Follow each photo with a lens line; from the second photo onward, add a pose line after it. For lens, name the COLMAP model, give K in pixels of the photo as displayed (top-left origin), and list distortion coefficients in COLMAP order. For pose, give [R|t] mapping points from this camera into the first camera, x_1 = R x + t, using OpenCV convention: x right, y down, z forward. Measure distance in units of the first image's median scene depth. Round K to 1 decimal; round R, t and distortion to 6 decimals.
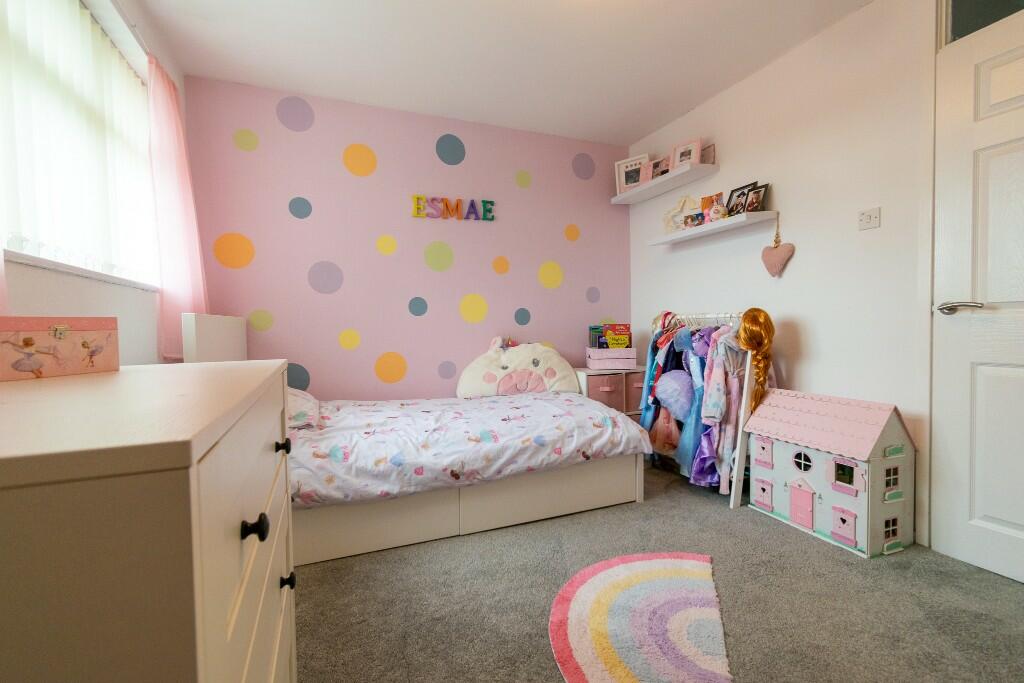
lens RADIAL K [[453.5, 0, 511.2], [0, 453.5, 337.1], [0, 0, 1]] dist [0.008800, -0.000054]
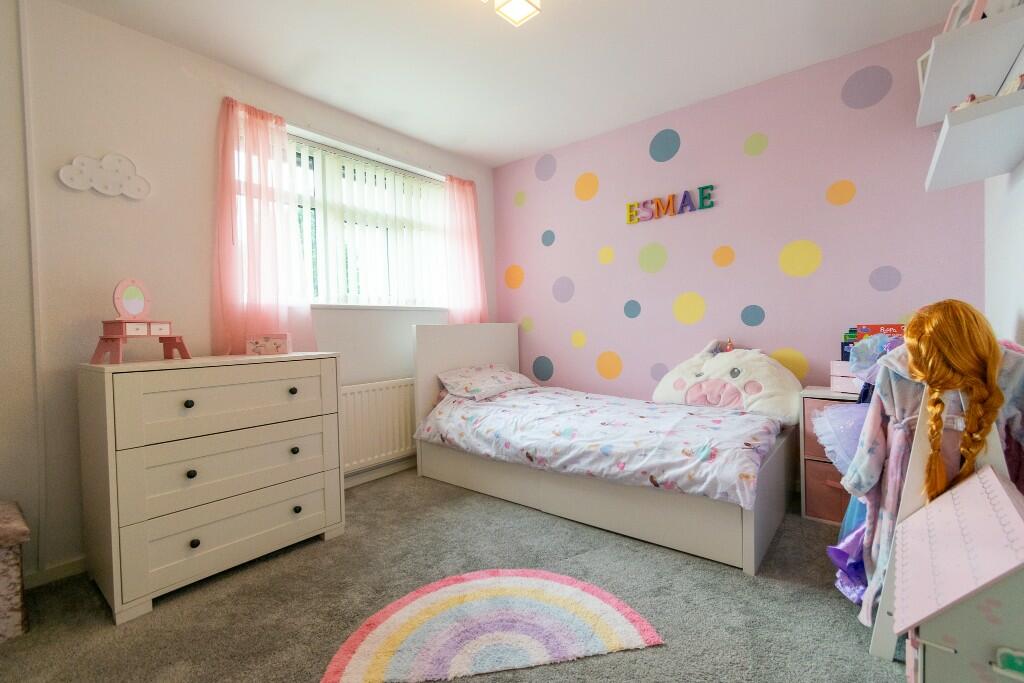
lens RADIAL K [[453.5, 0, 511.2], [0, 453.5, 337.1], [0, 0, 1]] dist [0.008800, -0.000054]
pose [[0.478971, 0.020846, -0.877583, 0.770837], [-0.004640, 0.999764, 0.021216, -0.031679], [0.877818, -0.006090, 0.478955, 0.333446]]
